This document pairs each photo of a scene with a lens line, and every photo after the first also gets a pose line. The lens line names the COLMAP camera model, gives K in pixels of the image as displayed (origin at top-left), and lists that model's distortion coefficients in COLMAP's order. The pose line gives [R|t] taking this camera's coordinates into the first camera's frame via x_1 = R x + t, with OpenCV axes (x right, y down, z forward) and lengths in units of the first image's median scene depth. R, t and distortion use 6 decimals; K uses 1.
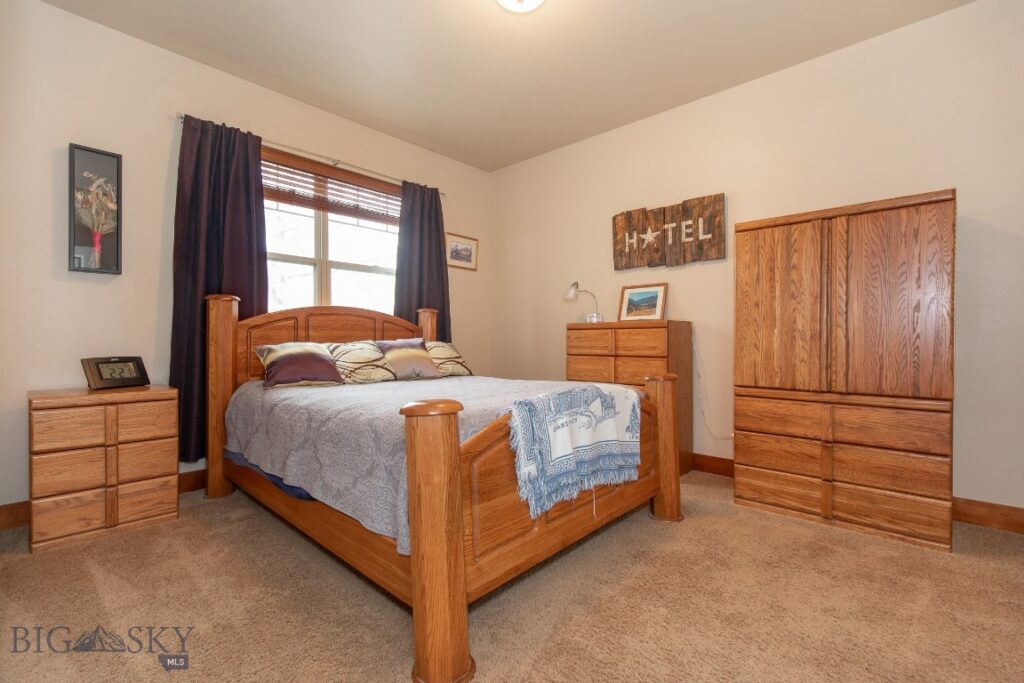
lens RADIAL K [[462.7, 0, 509.9], [0, 462.7, 342.6], [0, 0, 1]] dist [0.010674, -0.003263]
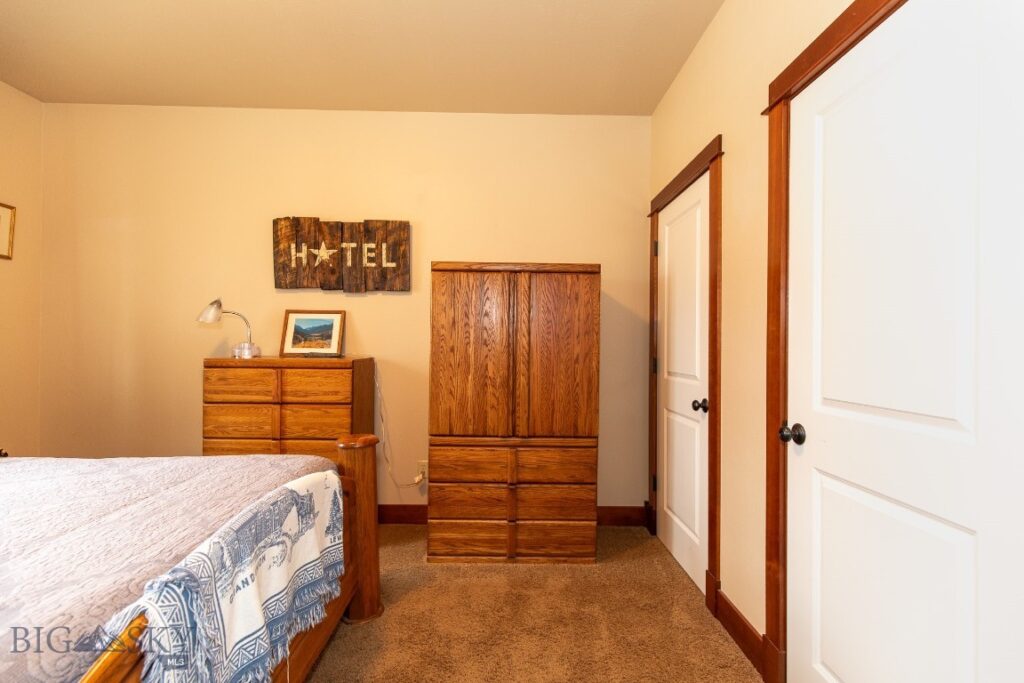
lens RADIAL K [[462.7, 0, 514.1], [0, 462.7, 340.7], [0, 0, 1]] dist [0.010674, -0.003263]
pose [[0.720352, 0.010107, 0.693535, -0.042812], [-0.007190, 0.999949, -0.007105, -0.101160], [-0.693571, 0.000132, 0.720388, 0.238340]]
